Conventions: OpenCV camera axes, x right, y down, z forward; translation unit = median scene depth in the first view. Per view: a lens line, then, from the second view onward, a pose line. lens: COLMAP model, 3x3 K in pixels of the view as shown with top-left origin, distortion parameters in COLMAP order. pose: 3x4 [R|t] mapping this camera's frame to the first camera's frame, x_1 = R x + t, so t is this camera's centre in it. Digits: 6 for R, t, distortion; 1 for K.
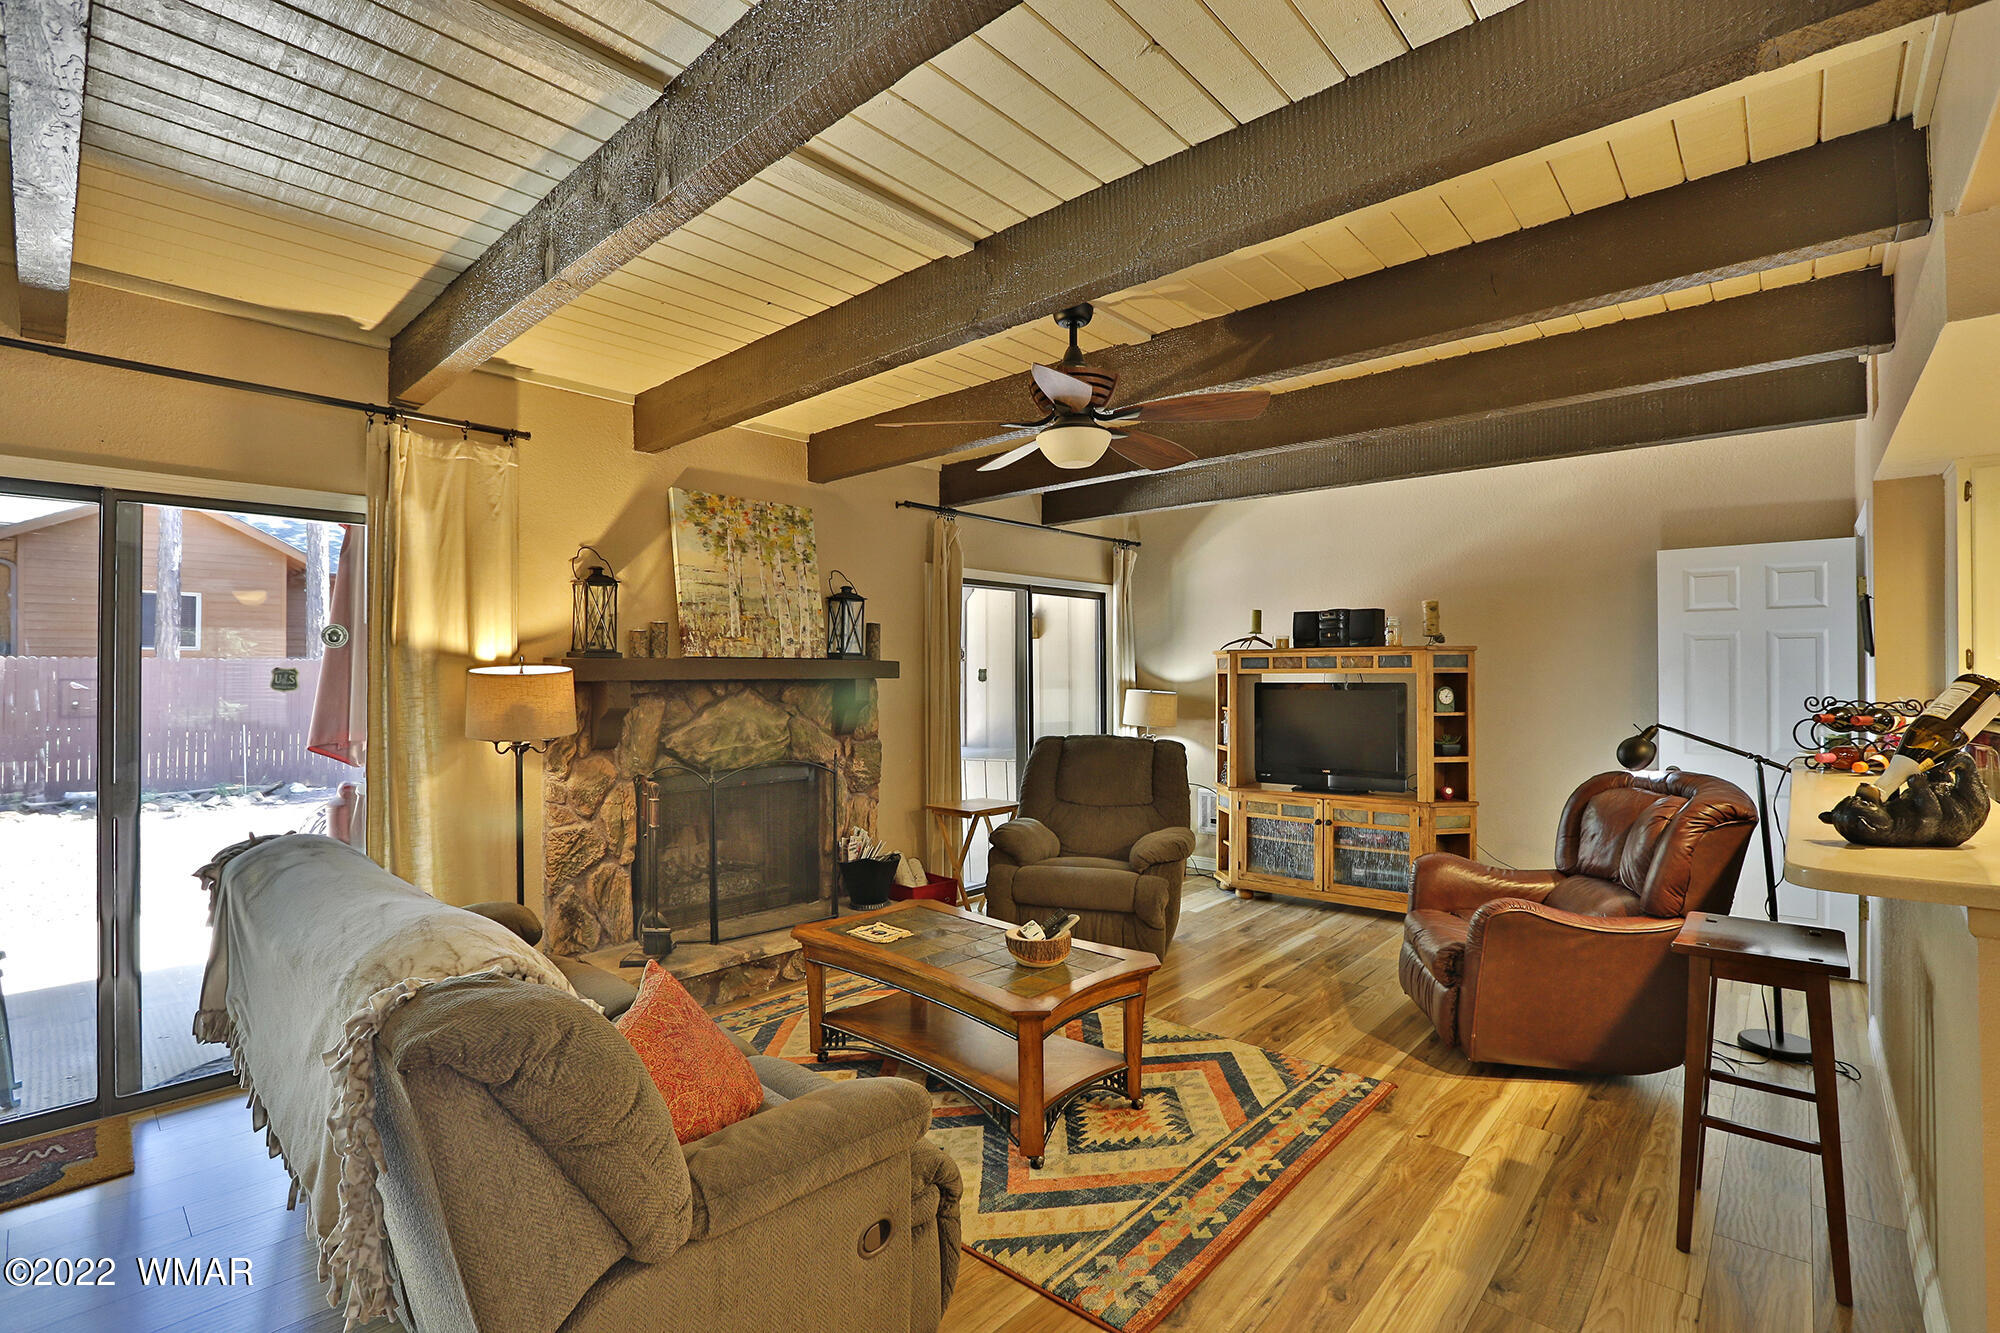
lens RADIAL K [[907.8, 0, 999.9], [0, 907.8, 669.1], [0, 0, 1]] dist [-0.027245, 0.005008]
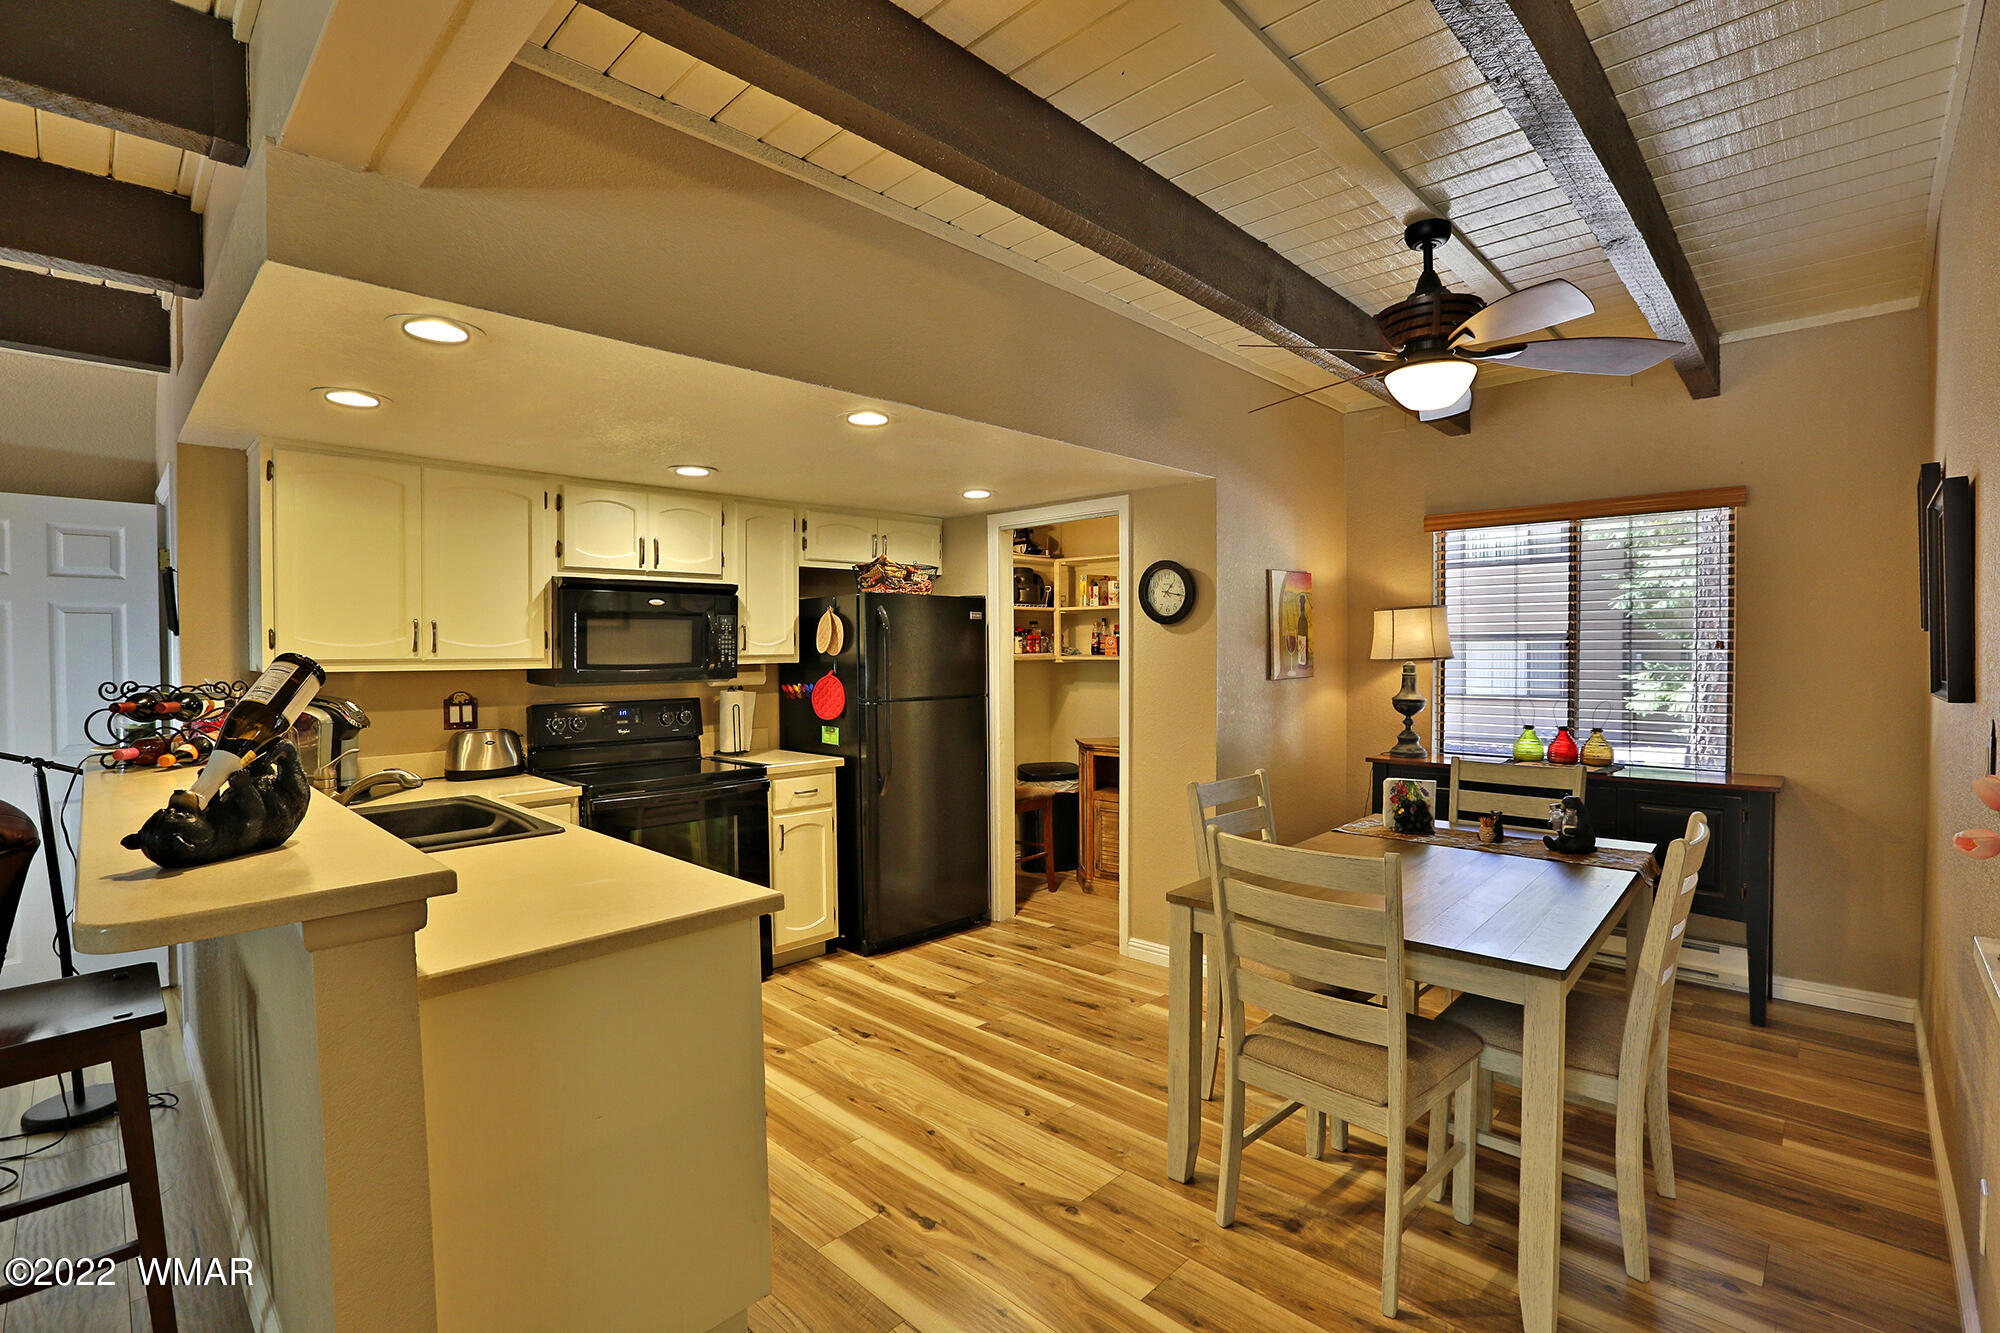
lens RADIAL K [[907.8, 0, 1008.2], [0, 907.8, 661.4], [0, 0, 1]] dist [-0.027245, 0.005008]
pose [[0.038074, -0.013732, 0.999181, 0.092190], [0.001188, 0.999905, 0.013696, 0.000967], [-0.999274, 0.000666, 0.038087, 0.101475]]
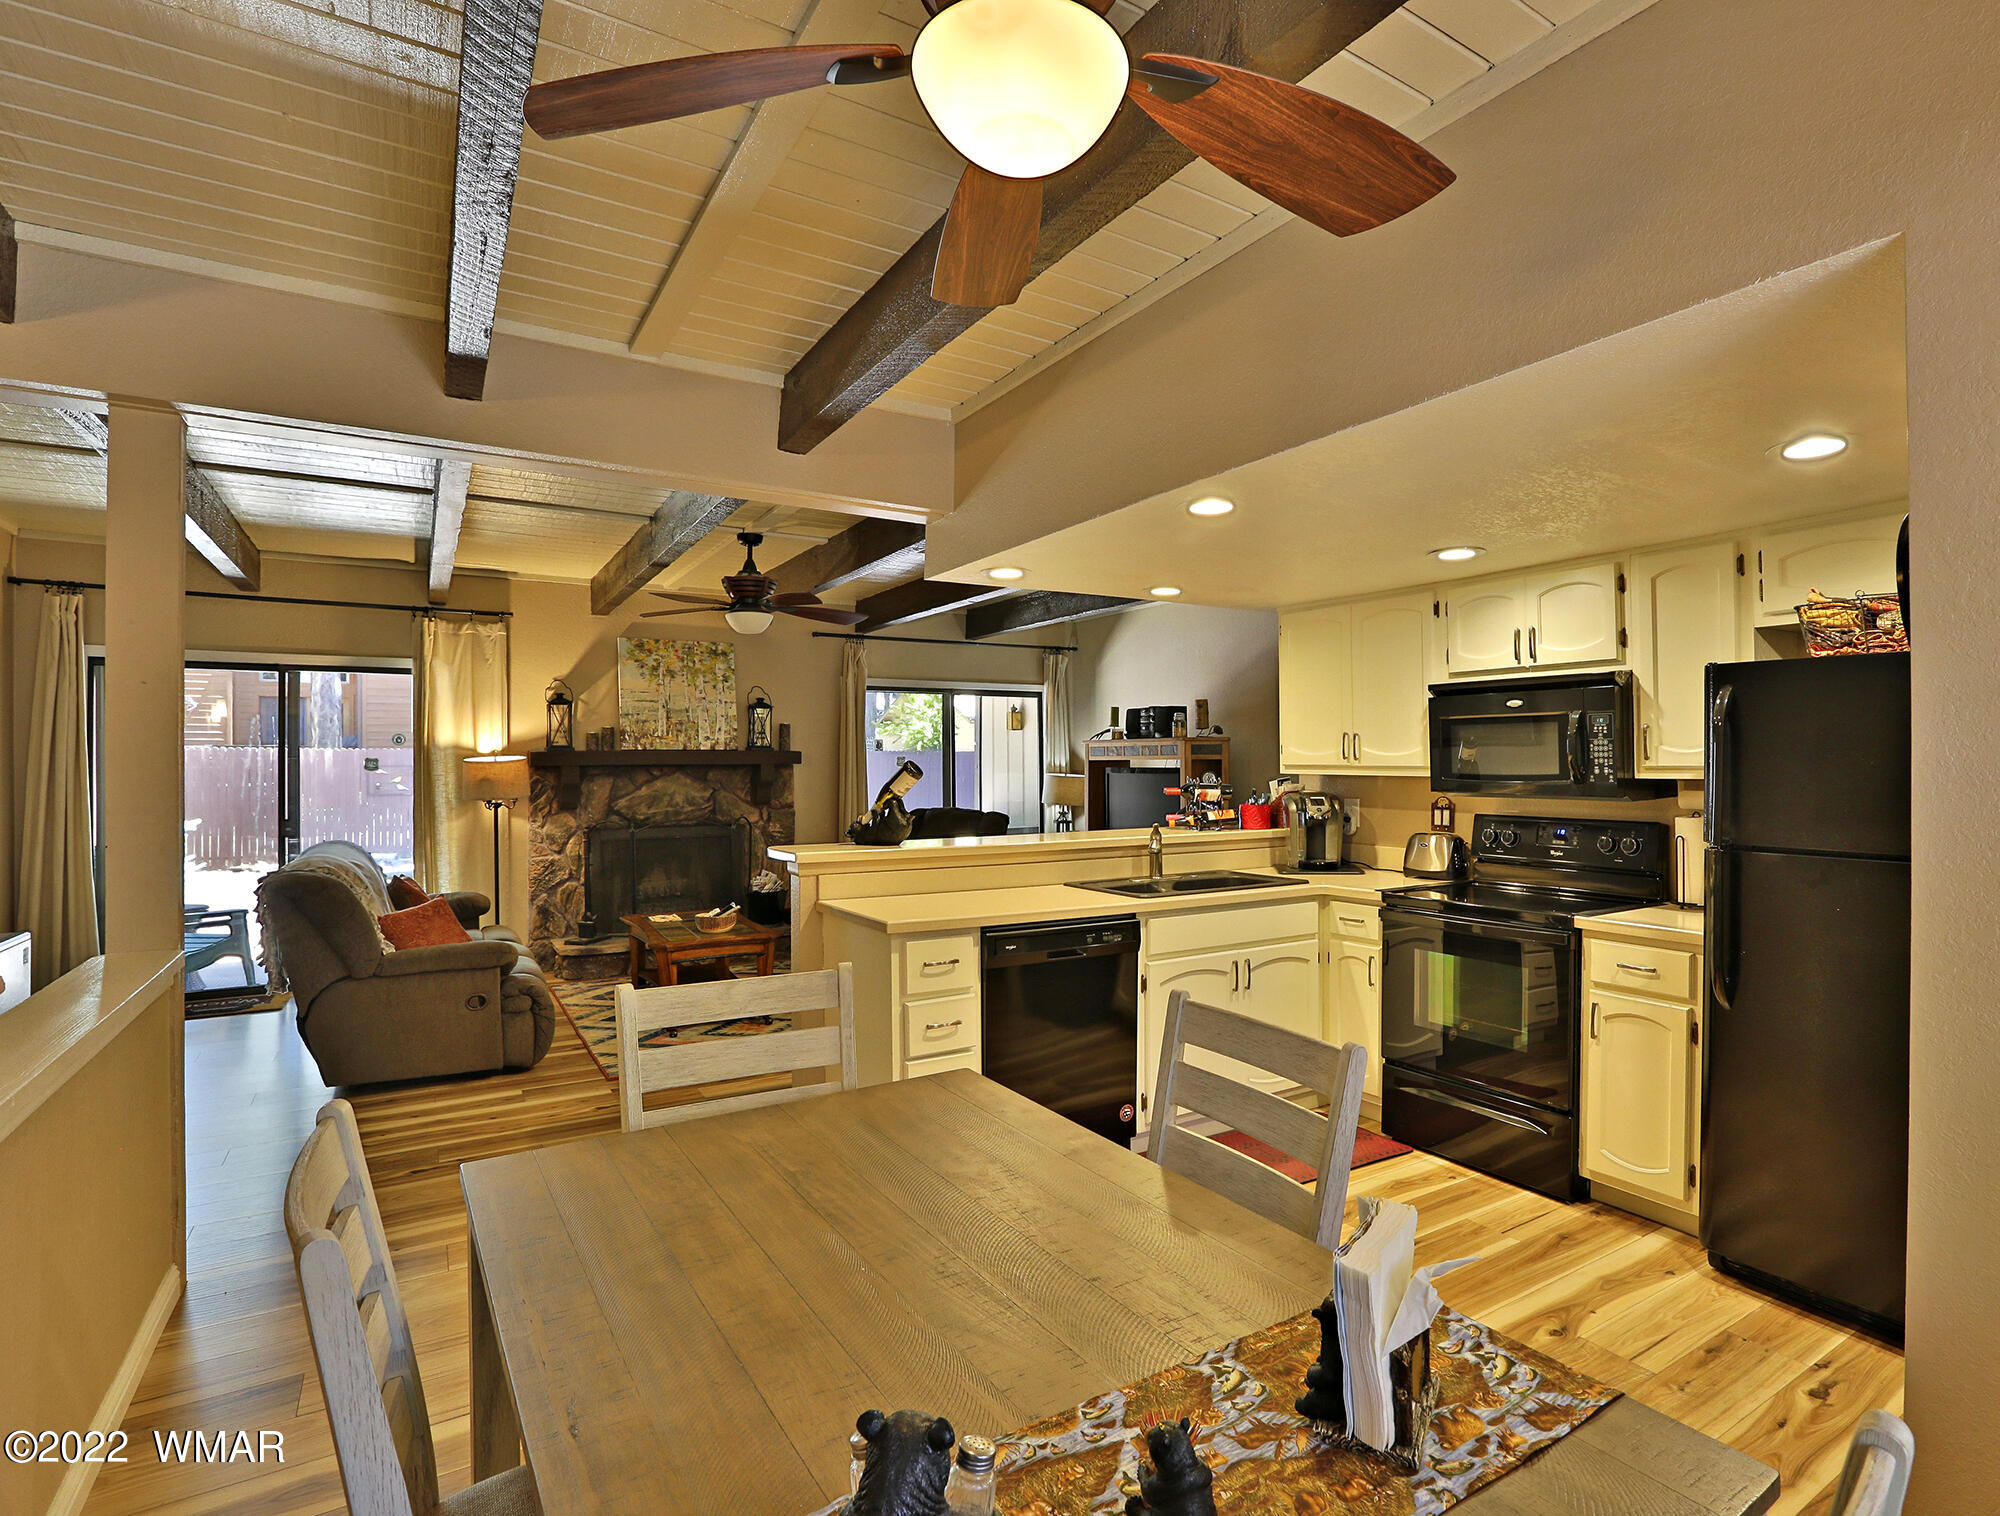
lens RADIAL K [[978.3, 0, 1019.3], [0, 978.3, 758.5], [0, 0, 1]] dist [-0.013126, -0.000308]
pose [[0.965943, -0.001784, -0.258750, 0.881854], [0.002758, 0.999990, 0.003402, -0.003101], [0.258741, -0.004000, 0.965938, -0.503923]]
